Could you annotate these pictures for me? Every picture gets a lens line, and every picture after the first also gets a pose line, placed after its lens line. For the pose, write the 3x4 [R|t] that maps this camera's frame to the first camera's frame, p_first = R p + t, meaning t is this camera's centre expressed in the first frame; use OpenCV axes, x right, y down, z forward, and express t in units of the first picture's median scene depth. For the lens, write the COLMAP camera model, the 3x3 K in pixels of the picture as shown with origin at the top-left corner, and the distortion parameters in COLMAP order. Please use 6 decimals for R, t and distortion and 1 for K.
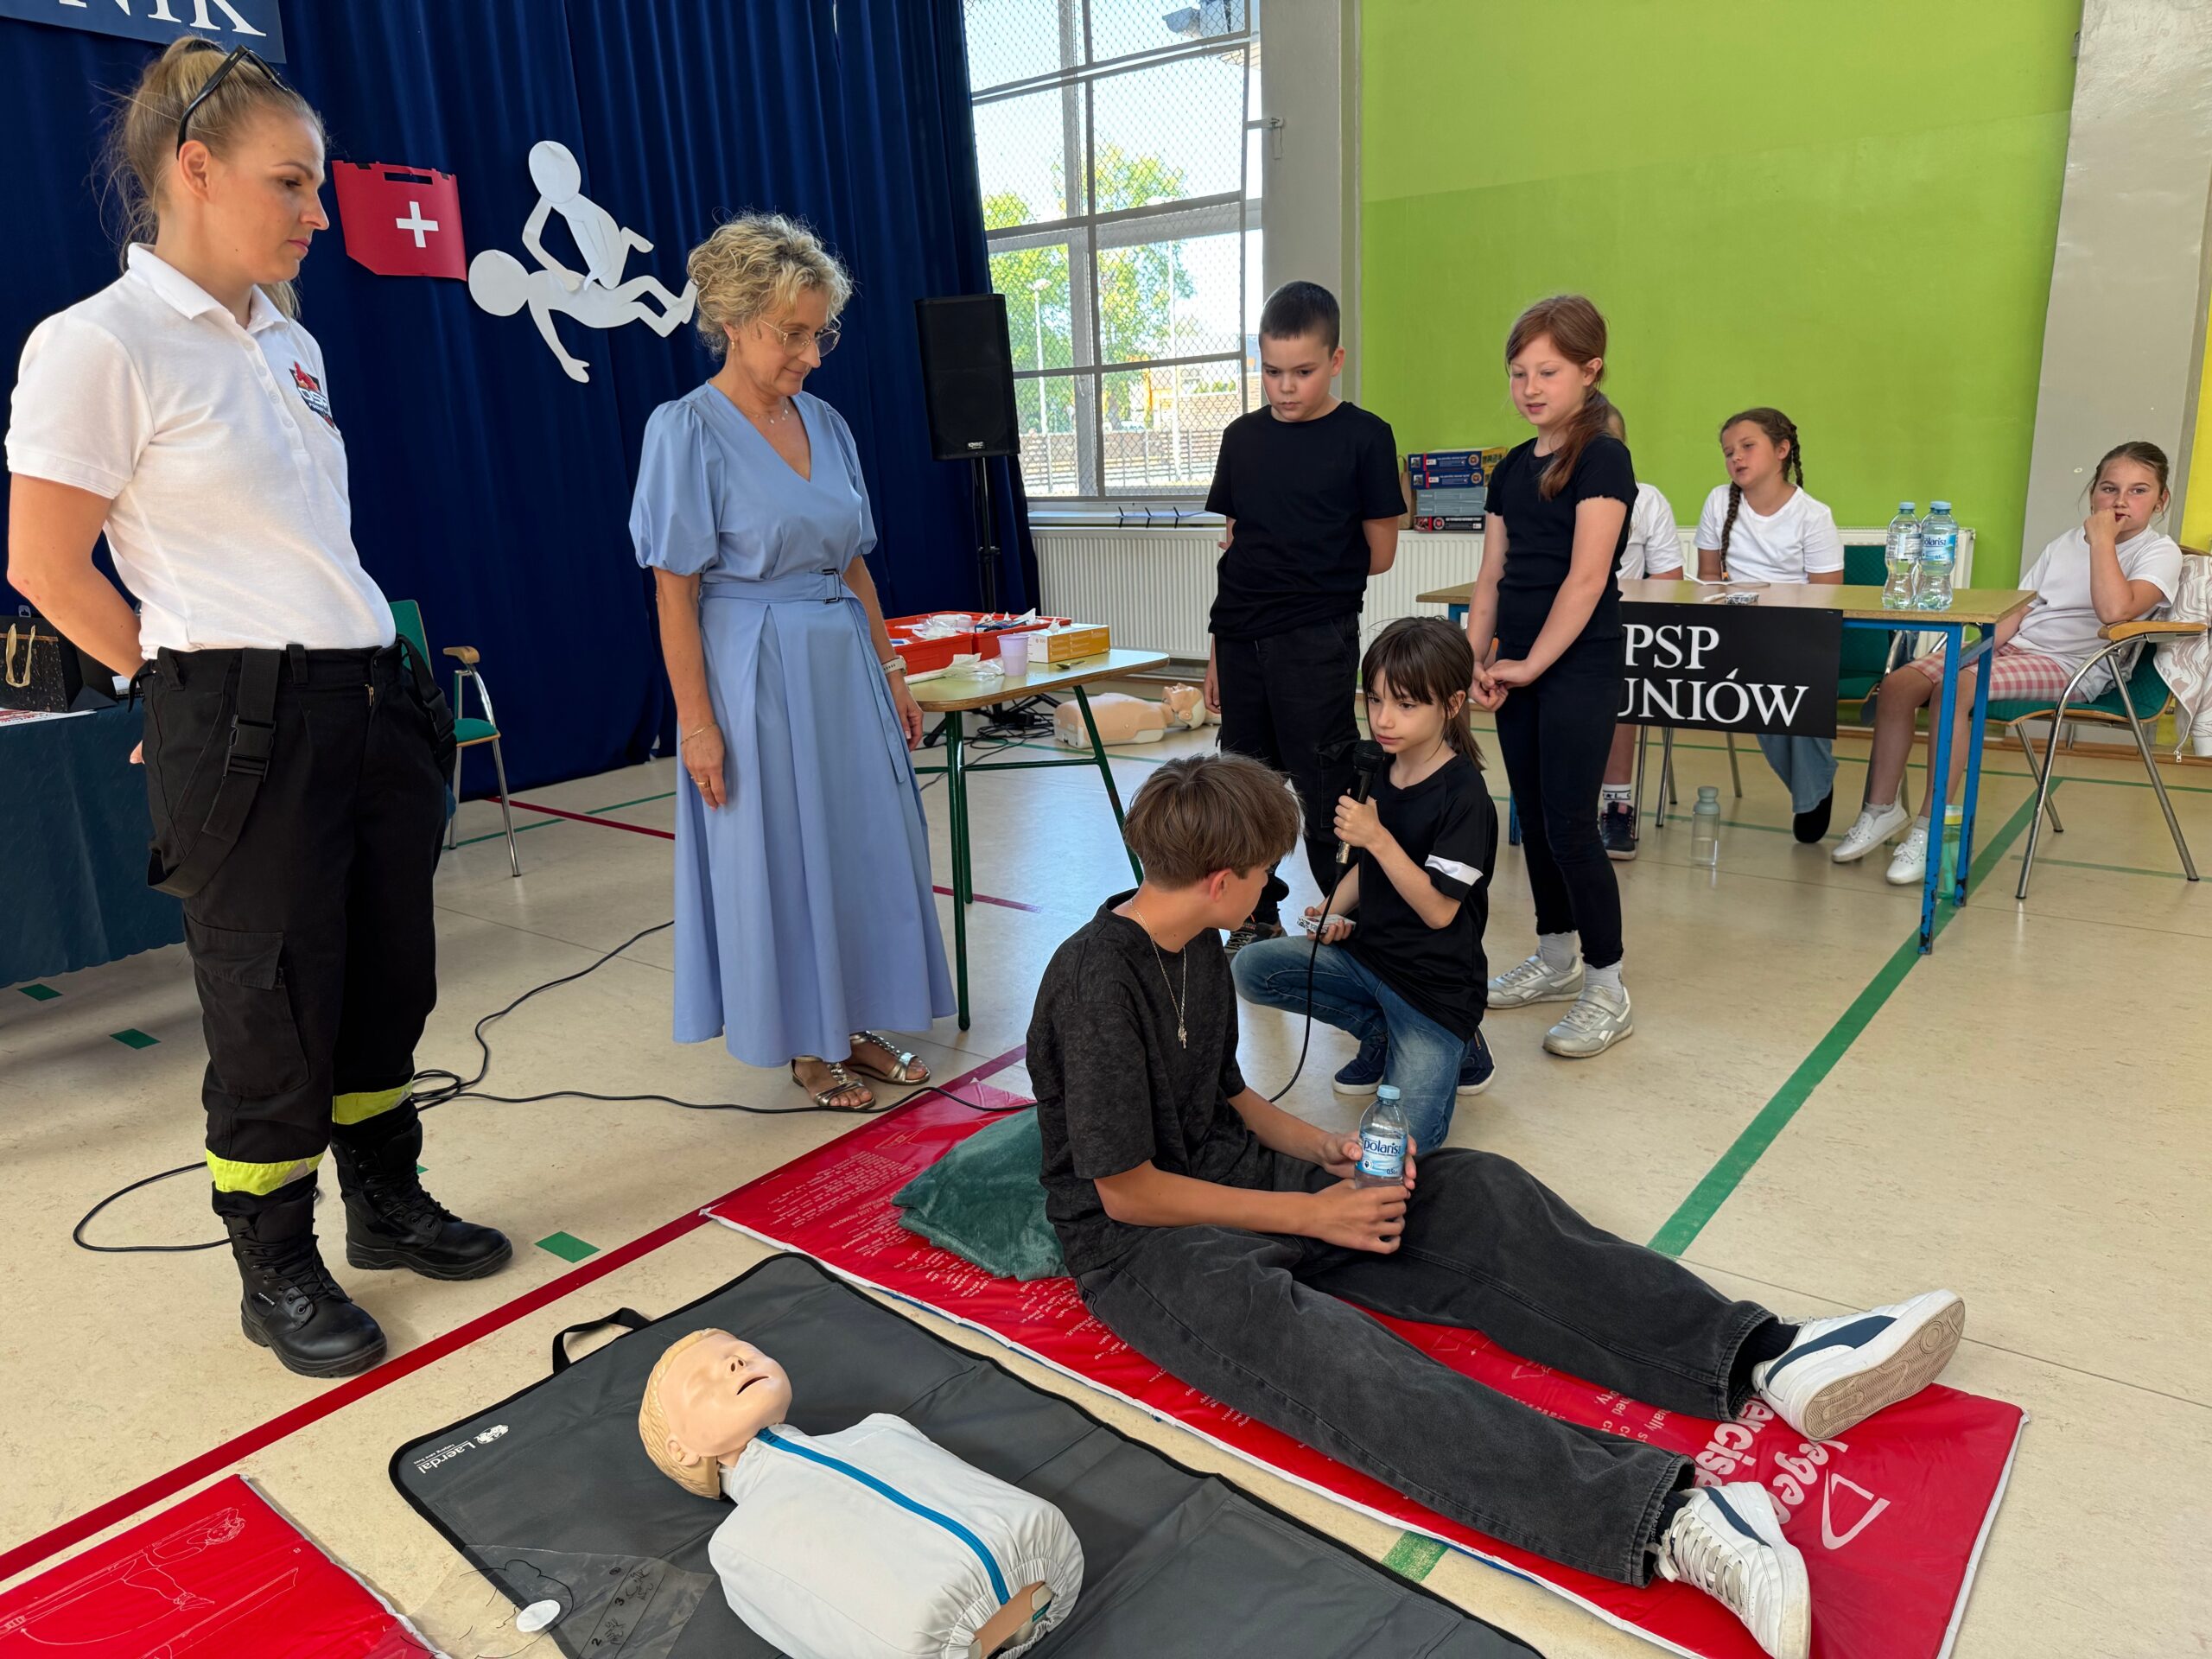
lens RADIAL K [[1563.7, 0, 1100.6], [0, 1563.7, 834.3], [0, 0, 1]] dist [-0.002040, -0.003791]
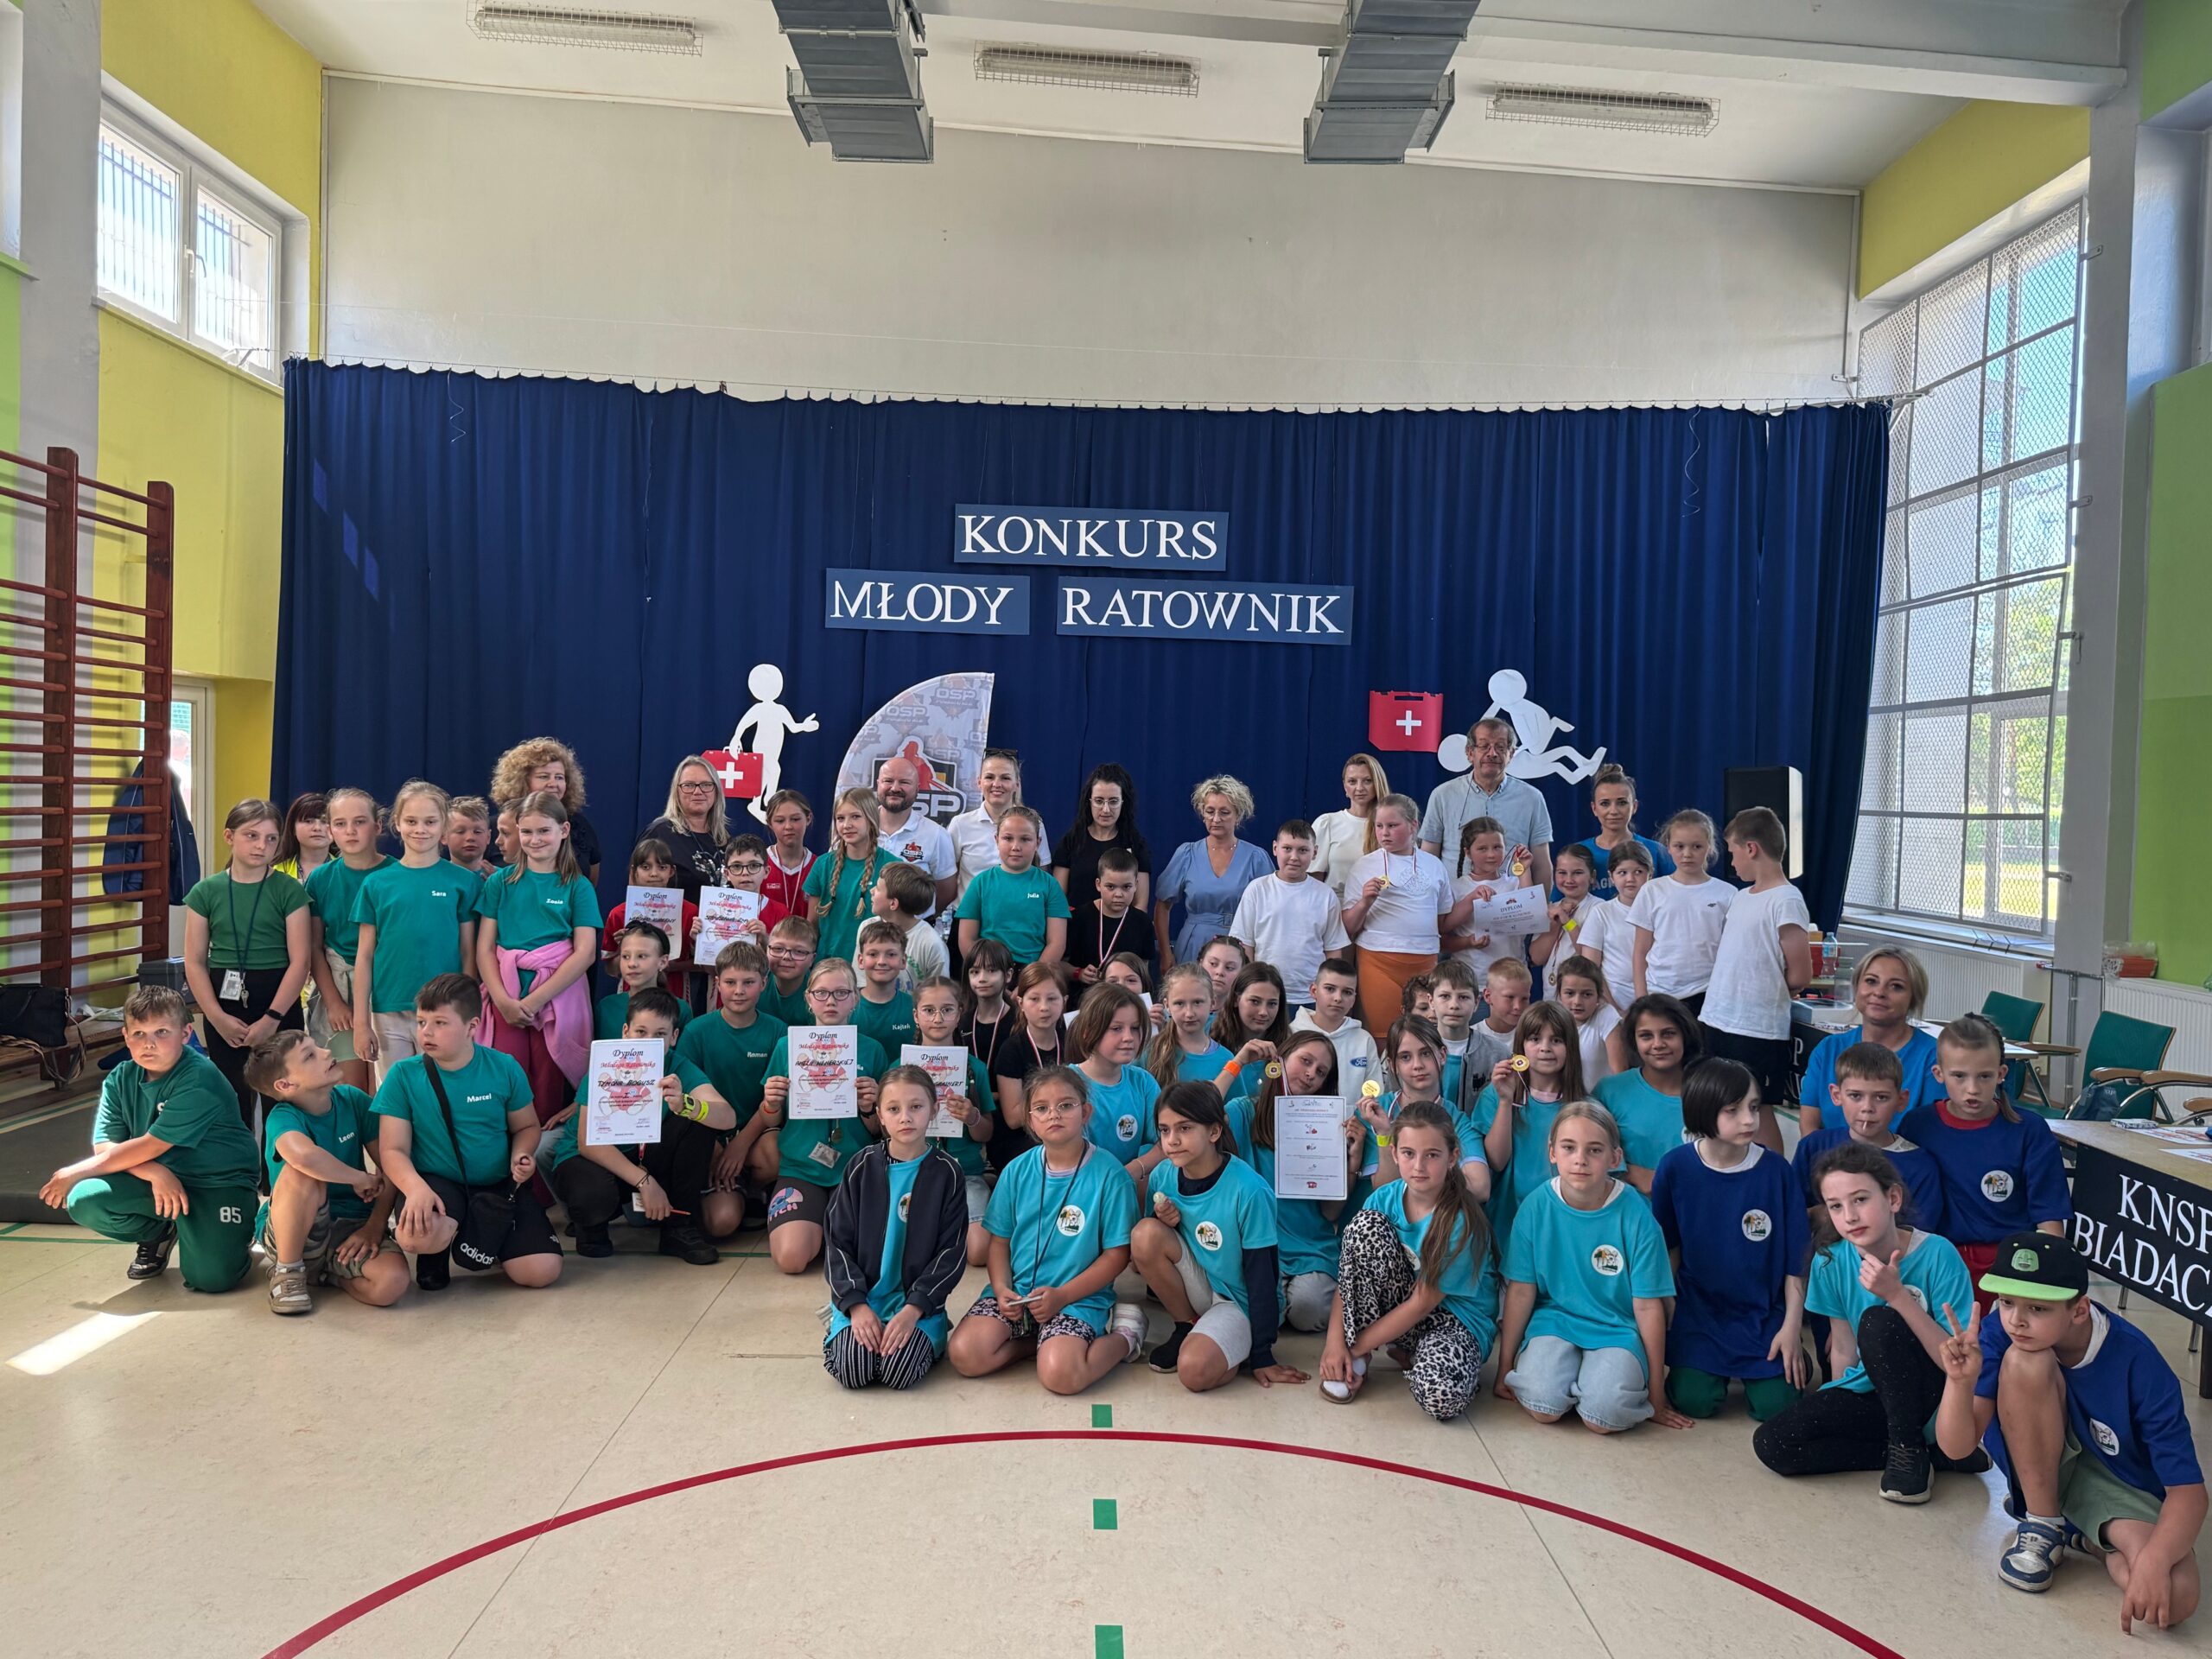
lens RADIAL K [[1832.1, 0, 1104.8], [0, 1832.1, 831.3], [0, 0, 1]] dist [0.198172, -0.380434]
pose [[0.636113, 0.062550, -0.769057, 0.965720], [-0.238427, 0.963865, -0.118816, 0.056762], [0.733835, 0.258944, 0.628040, -0.533430]]
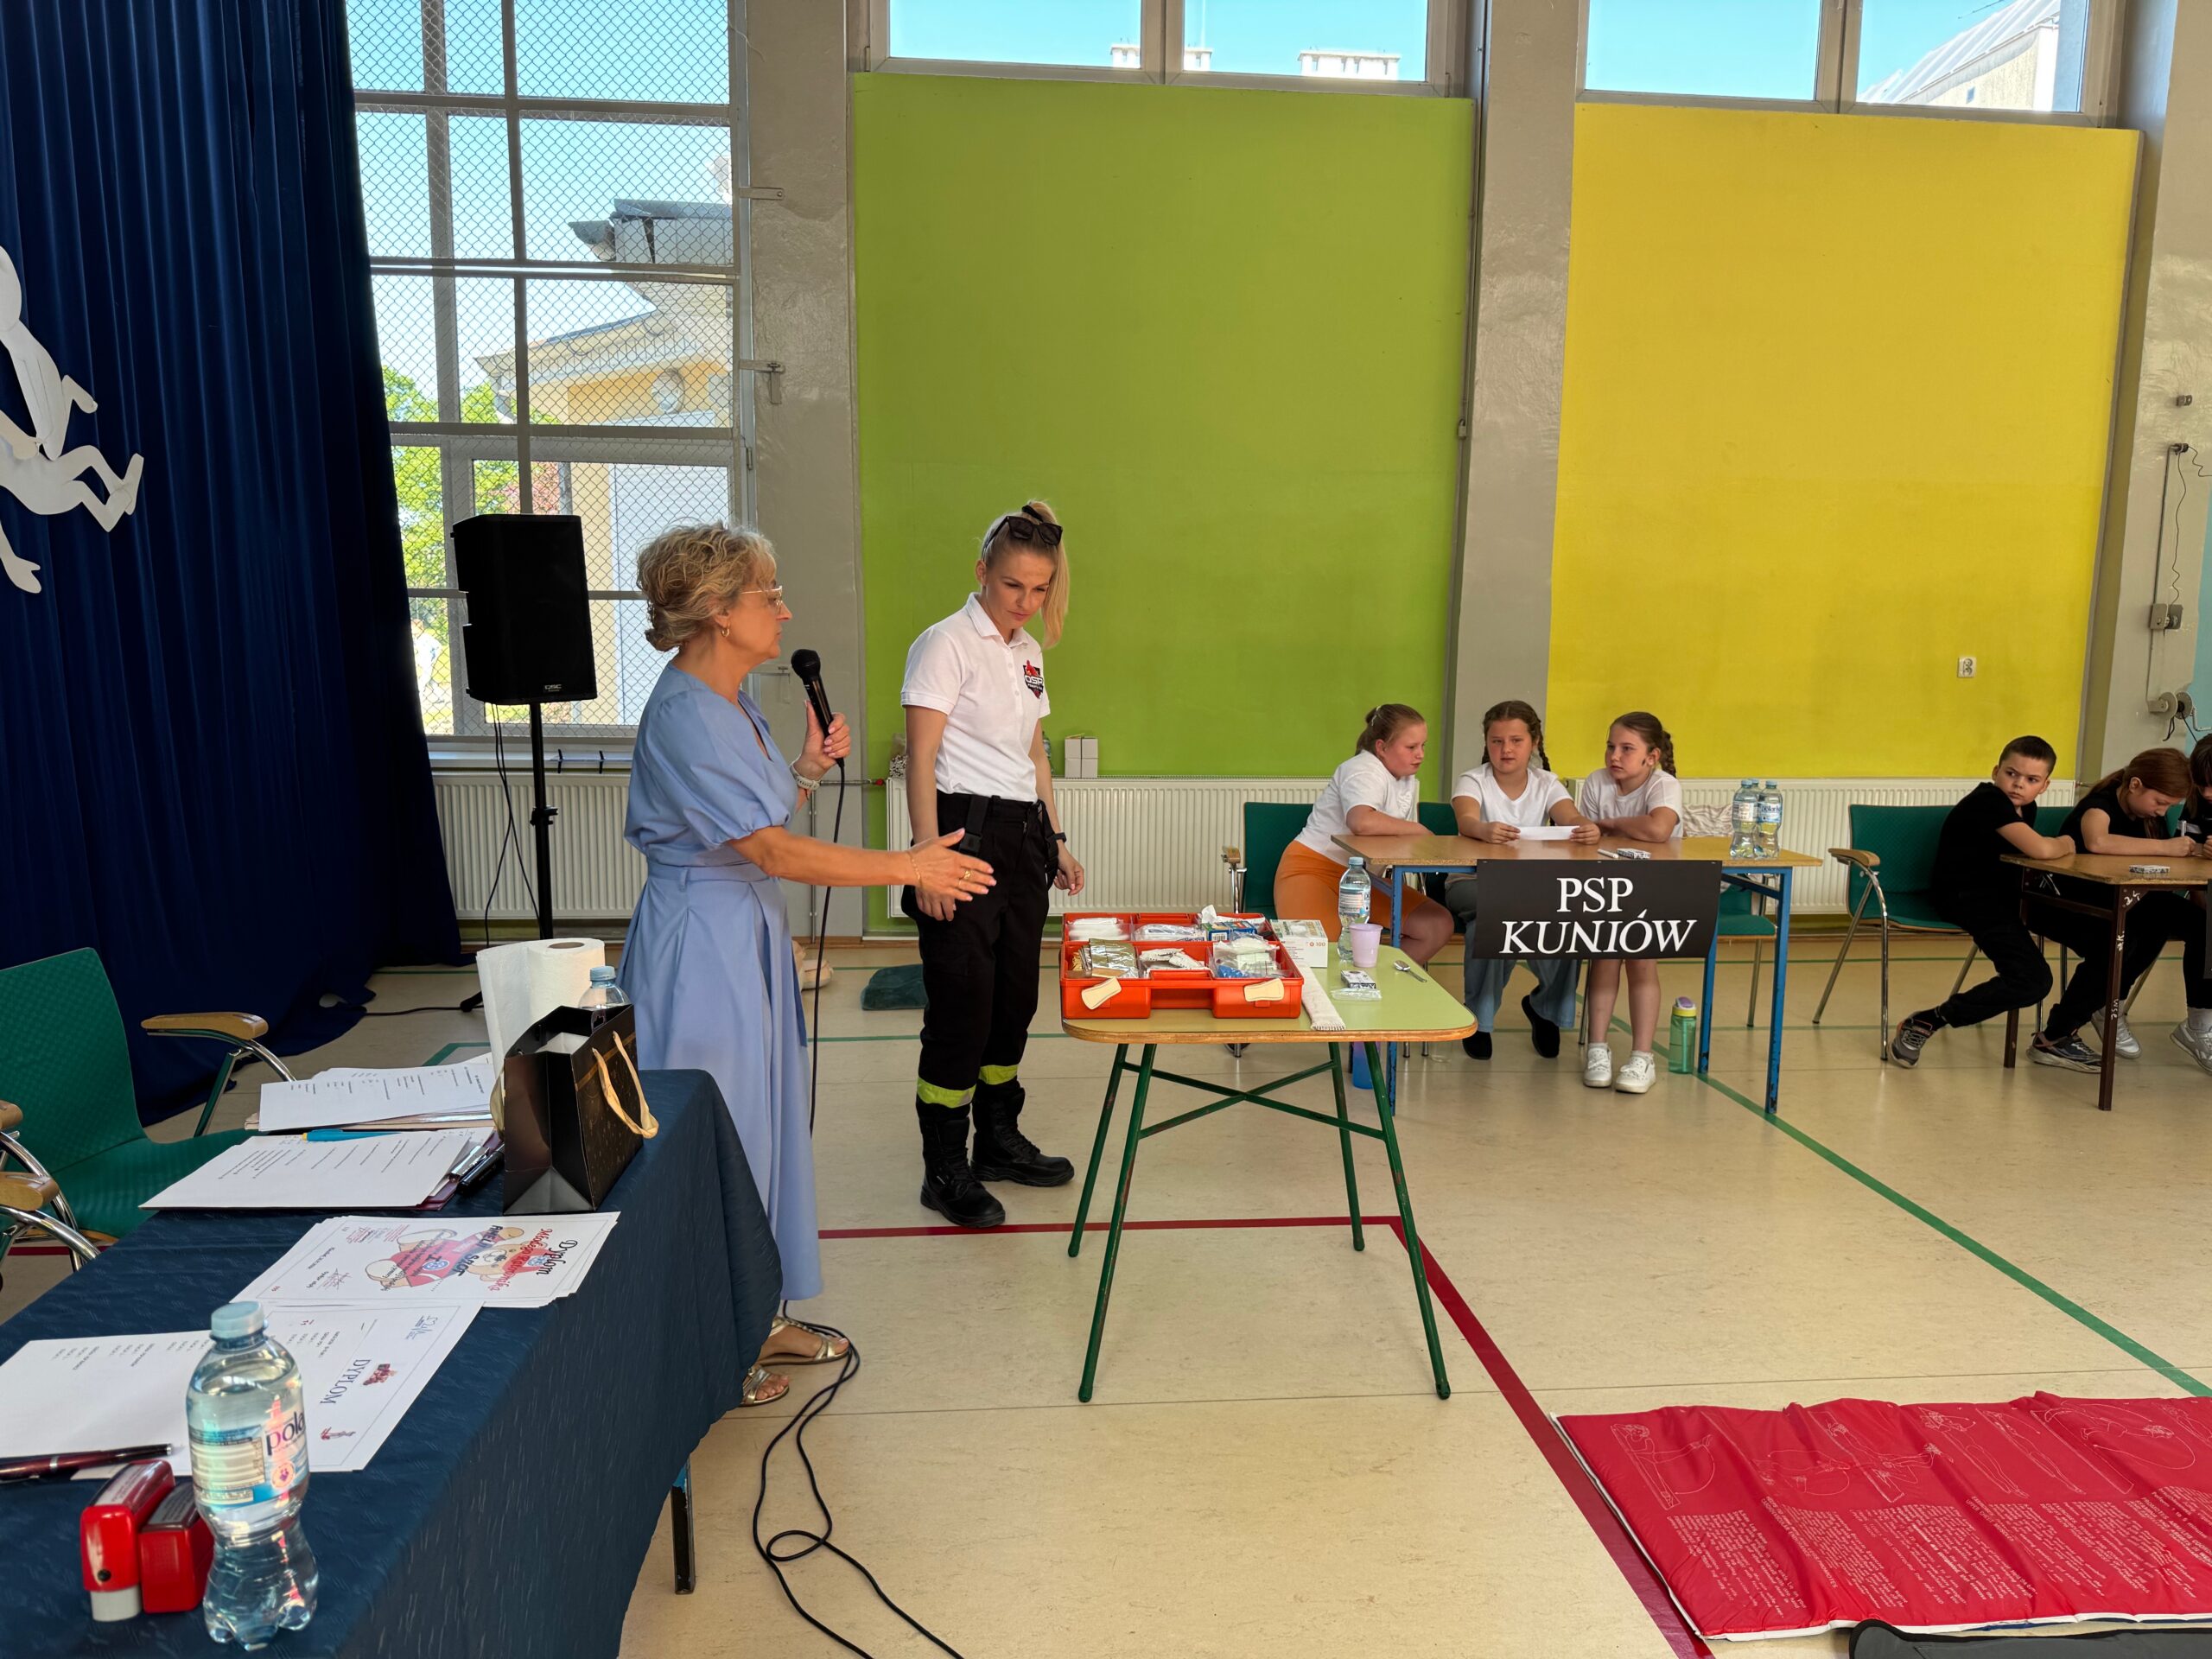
lens RADIAL K [[1541.1, 0, 1107.0], [0, 1541.1, 861.6], [0, 0, 1]] dist [0.001678, 0.000533]
pose [[0.736524, -0.057033, 0.674002, -0.493908], [0.129263, 0.989943, -0.057487, -0.084877], [-0.663945, 0.129464, 0.736489, 0.242433]]
